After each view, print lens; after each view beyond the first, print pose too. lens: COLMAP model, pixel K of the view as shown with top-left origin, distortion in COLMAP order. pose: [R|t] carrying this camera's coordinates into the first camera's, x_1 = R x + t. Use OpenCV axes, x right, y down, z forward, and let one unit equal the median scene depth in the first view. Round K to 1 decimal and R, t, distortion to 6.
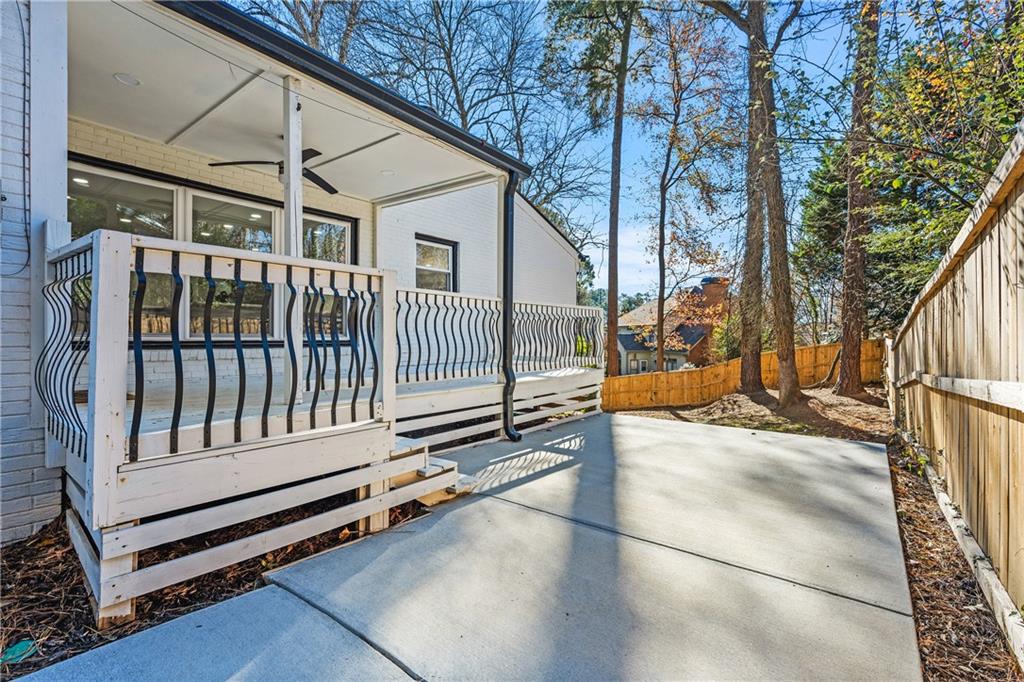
lens RADIAL K [[468.3, 0, 511.9], [0, 468.3, 344.3], [0, 0, 1]] dist [-0.002361, -0.000180]
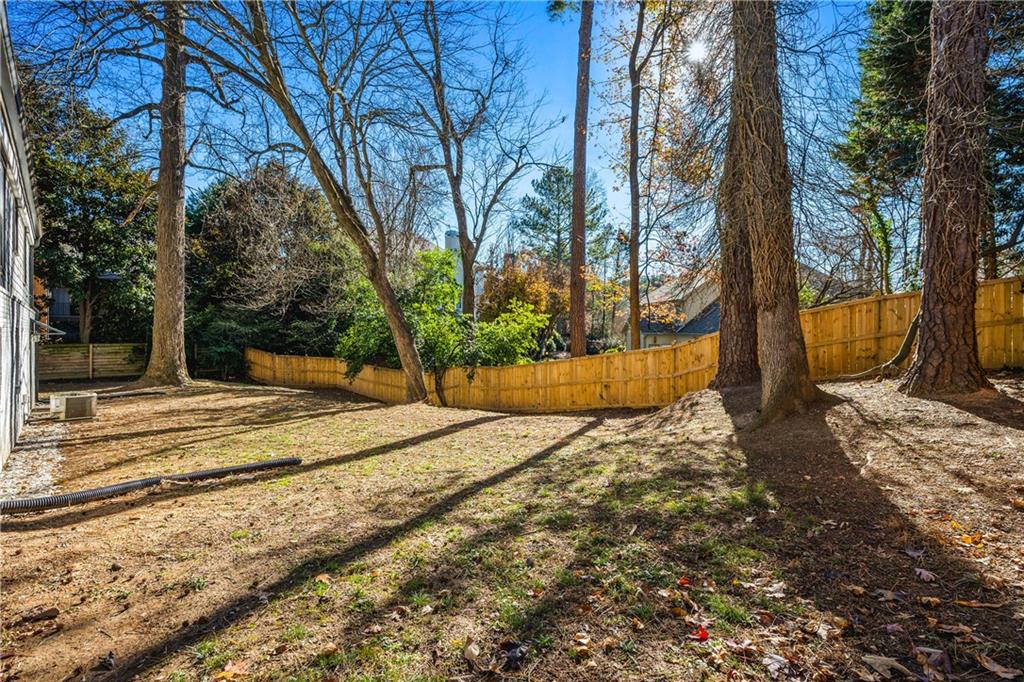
lens RADIAL K [[468.3, 0, 512.2], [0, 468.3, 335.6], [0, 0, 1]] dist [-0.002361, -0.000180]
pose [[0.988891, -0.001685, -0.148634, 0.359955], [0.001177, 0.999993, -0.003504, 0.050249], [0.148639, 0.003290, 0.988886, 0.477066]]
